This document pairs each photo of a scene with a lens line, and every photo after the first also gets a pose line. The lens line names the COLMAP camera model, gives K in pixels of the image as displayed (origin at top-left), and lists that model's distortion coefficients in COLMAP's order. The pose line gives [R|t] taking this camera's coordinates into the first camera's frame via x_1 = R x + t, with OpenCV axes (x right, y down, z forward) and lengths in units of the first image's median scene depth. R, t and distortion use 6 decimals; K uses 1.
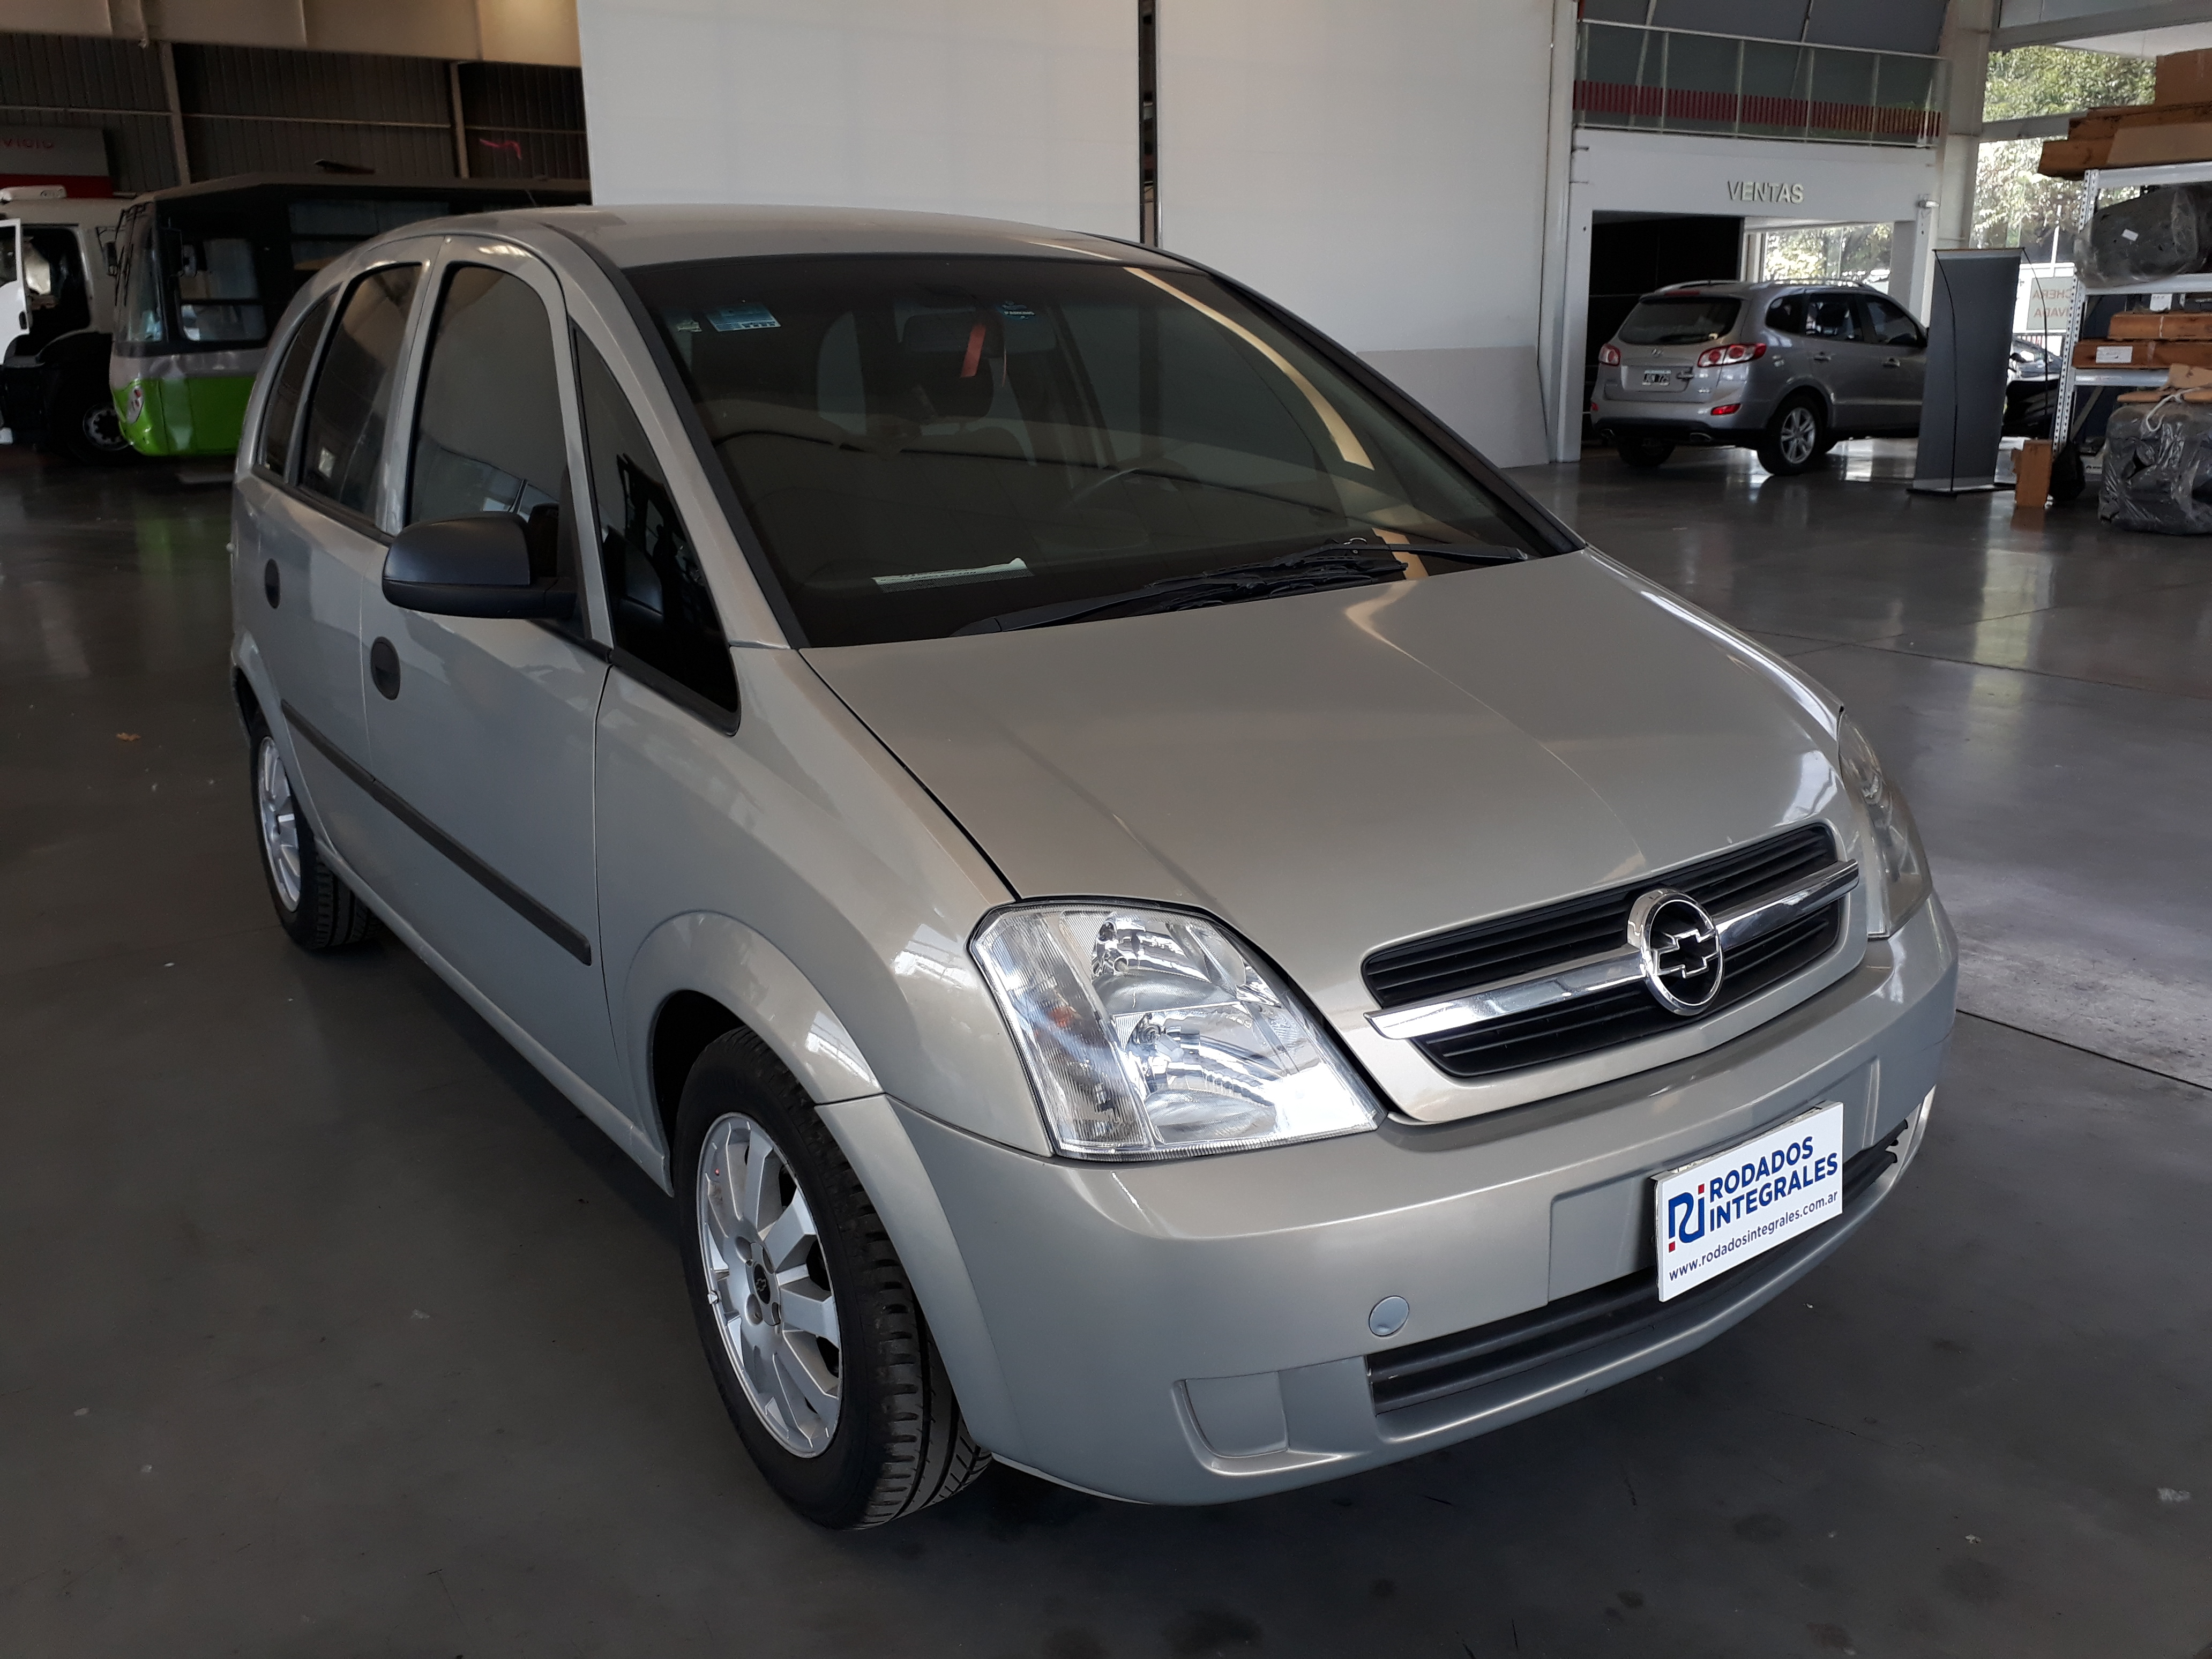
lens RADIAL K [[1897.2, 0, 1106.0], [0, 1897.2, 829.5], [0, 0, 1]] dist [-0.016206, 0.009019]
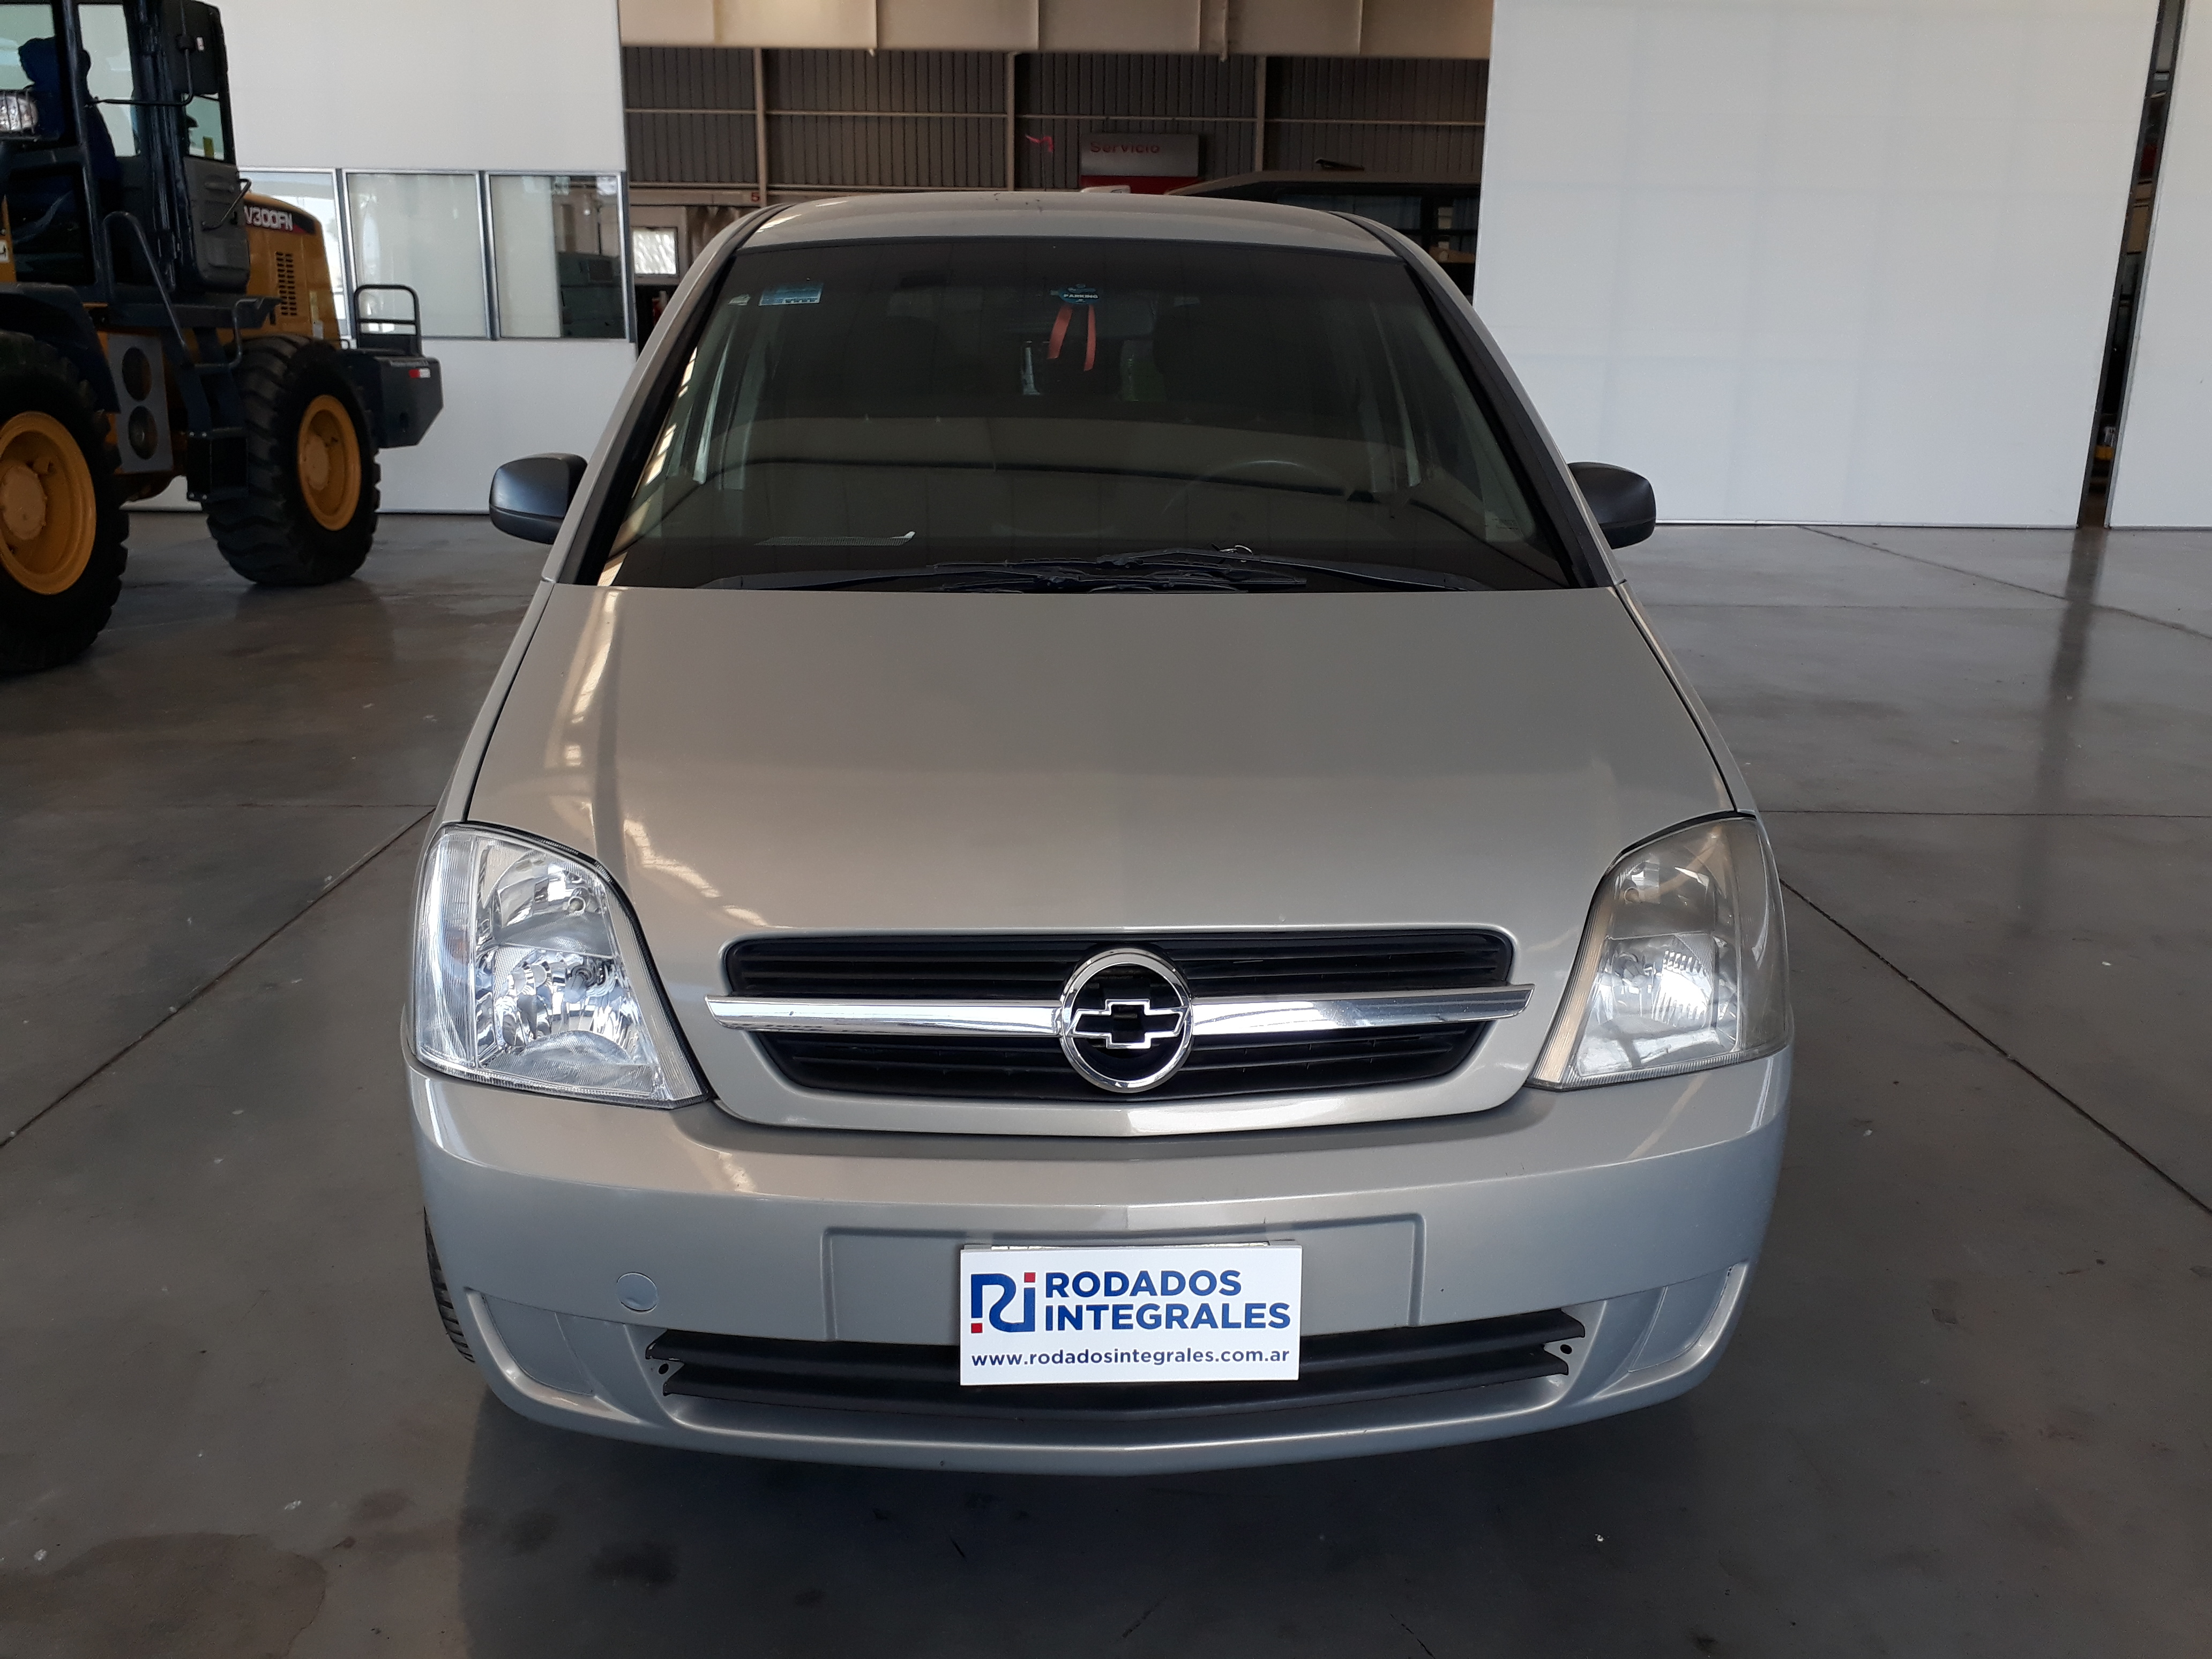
lens RADIAL K [[1865.6, 0, 1096.9], [0, 1865.6, 780.8], [0, 0, 1]] dist [0.059269, -0.002393]
pose [[0.829872, 0.161454, -0.534084, 0.742823], [-0.172174, 0.984606, 0.030118, -0.070106], [0.530725, 0.066962, 0.844895, 0.243085]]
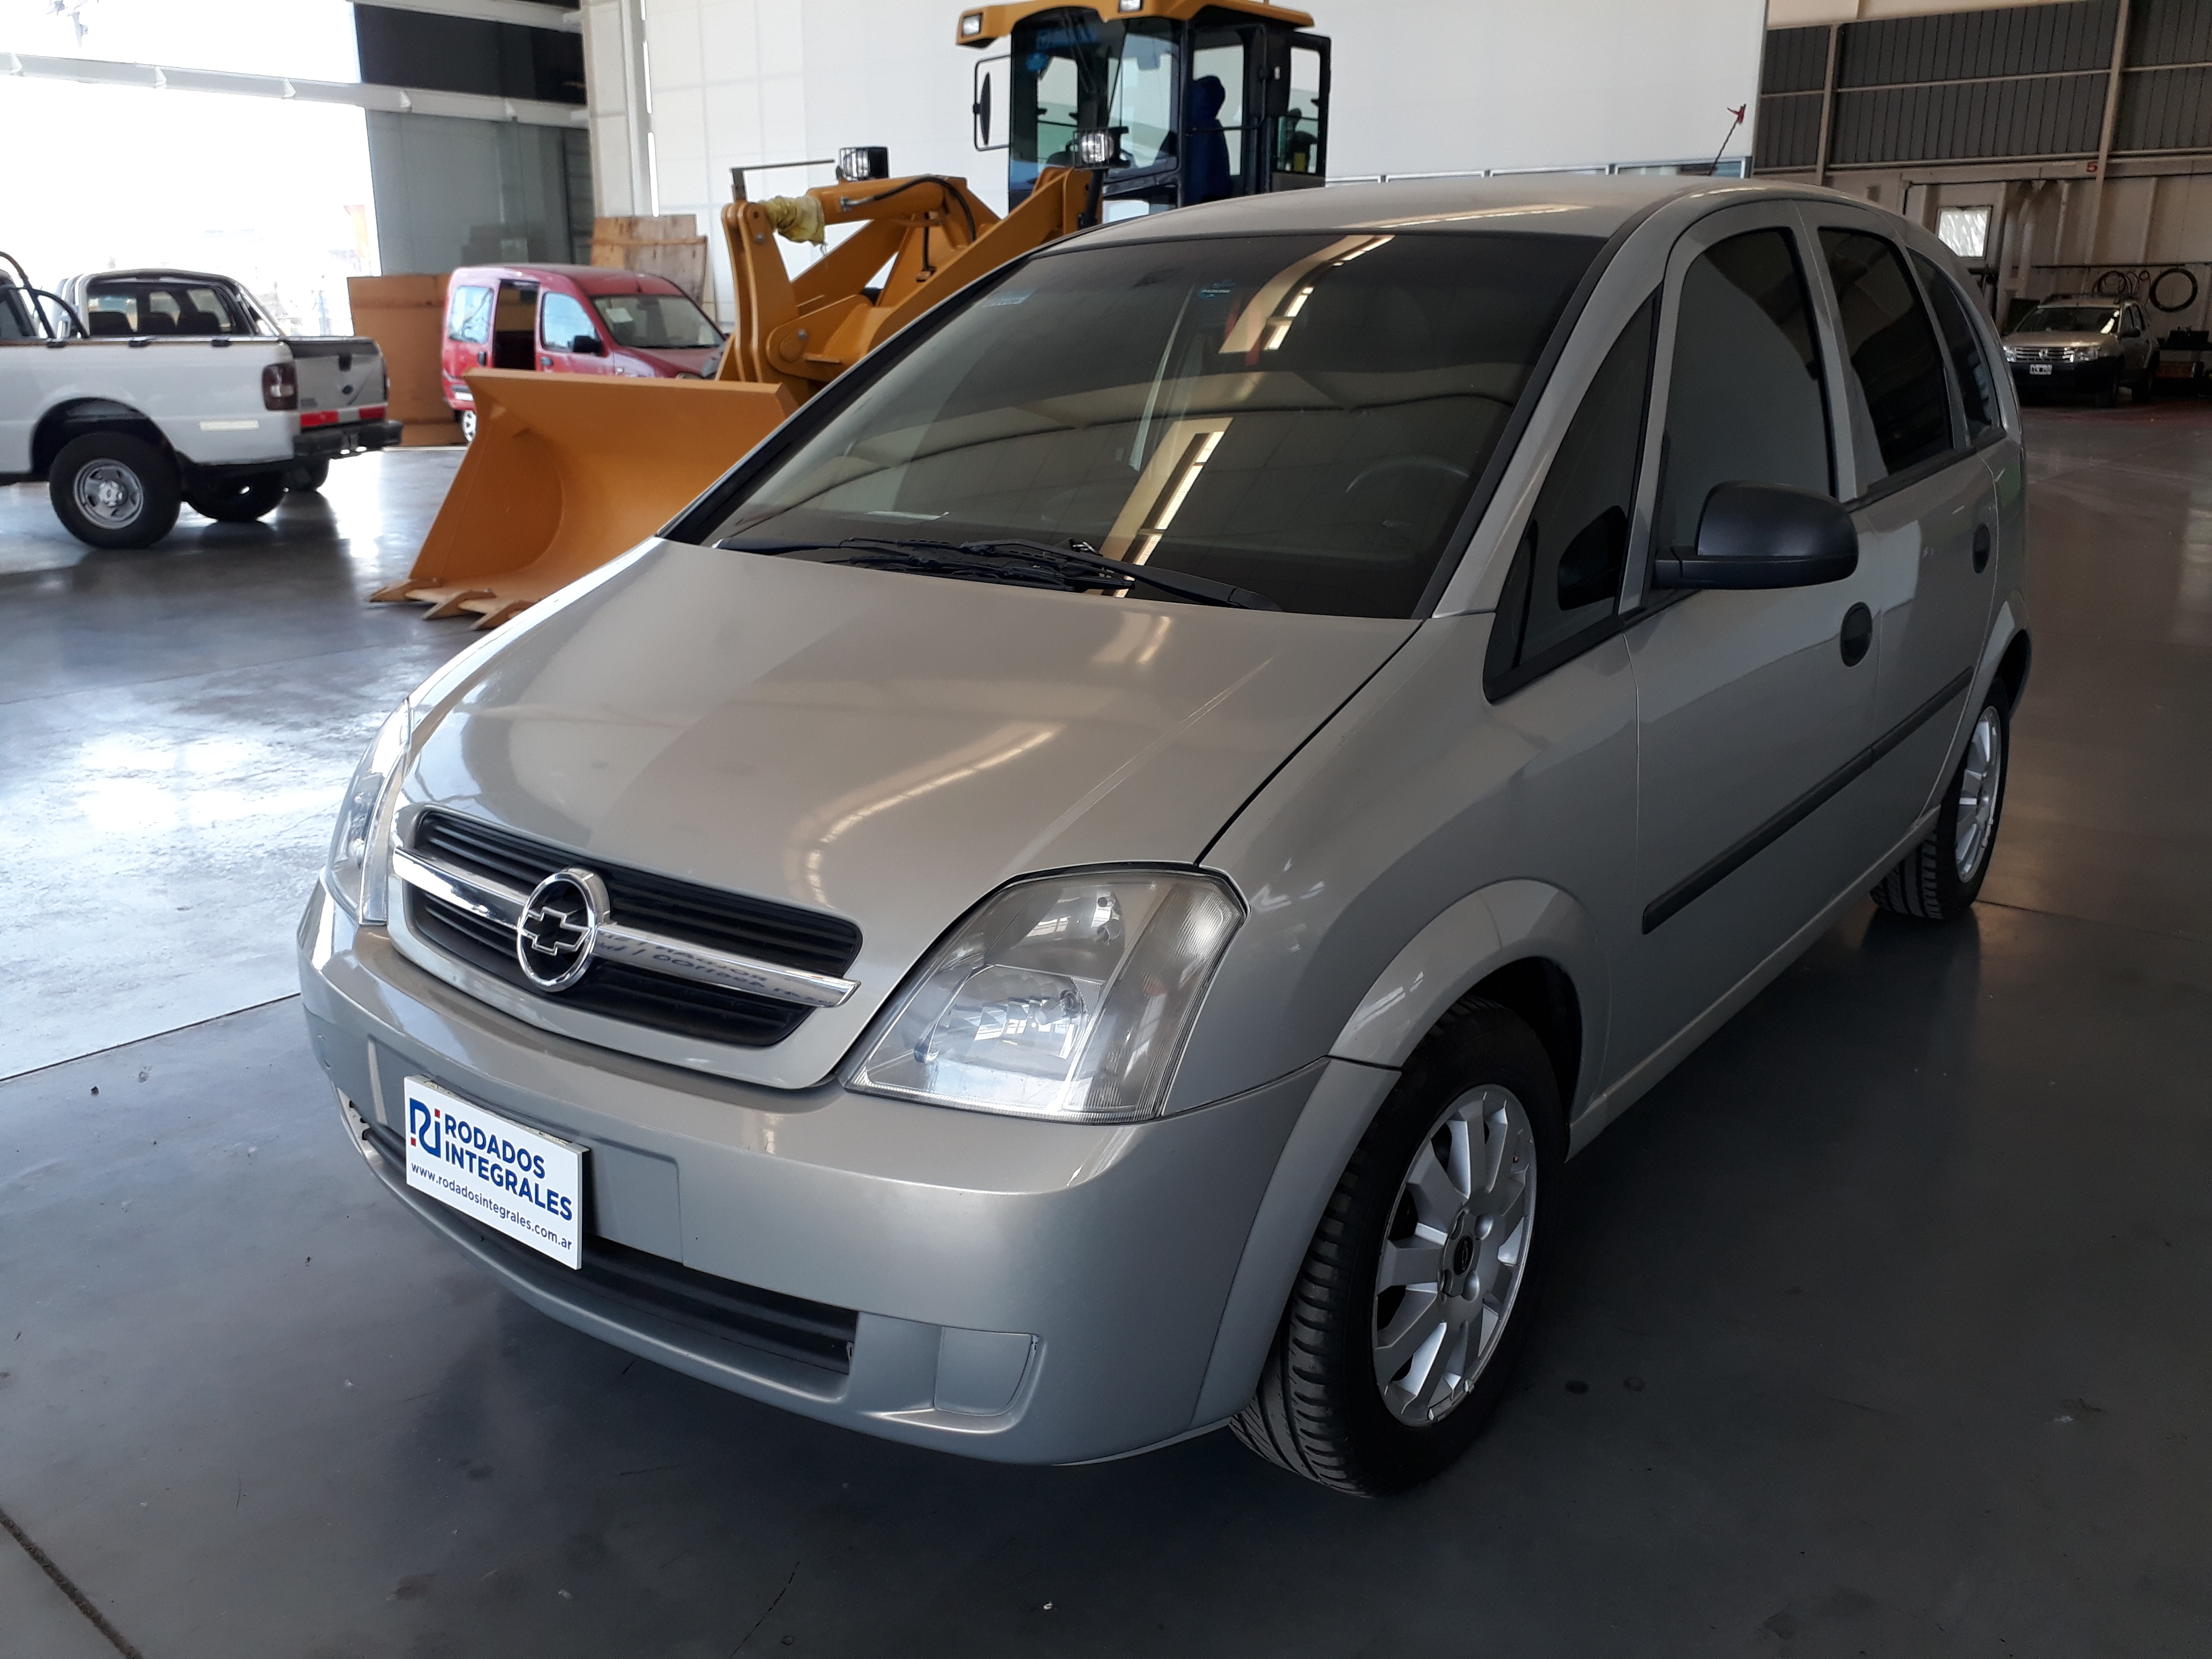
lens RADIAL K [[1859.9, 0, 1106.0], [0, 1859.9, 829.5], [0, 0, 1]] dist [0.006173, 0.014386]
pose [[0.265610, 0.288746, -0.919824, 1.291872], [-0.263986, 0.939413, 0.218666, -0.283842], [0.927234, 0.184740, 0.325742, 0.936760]]
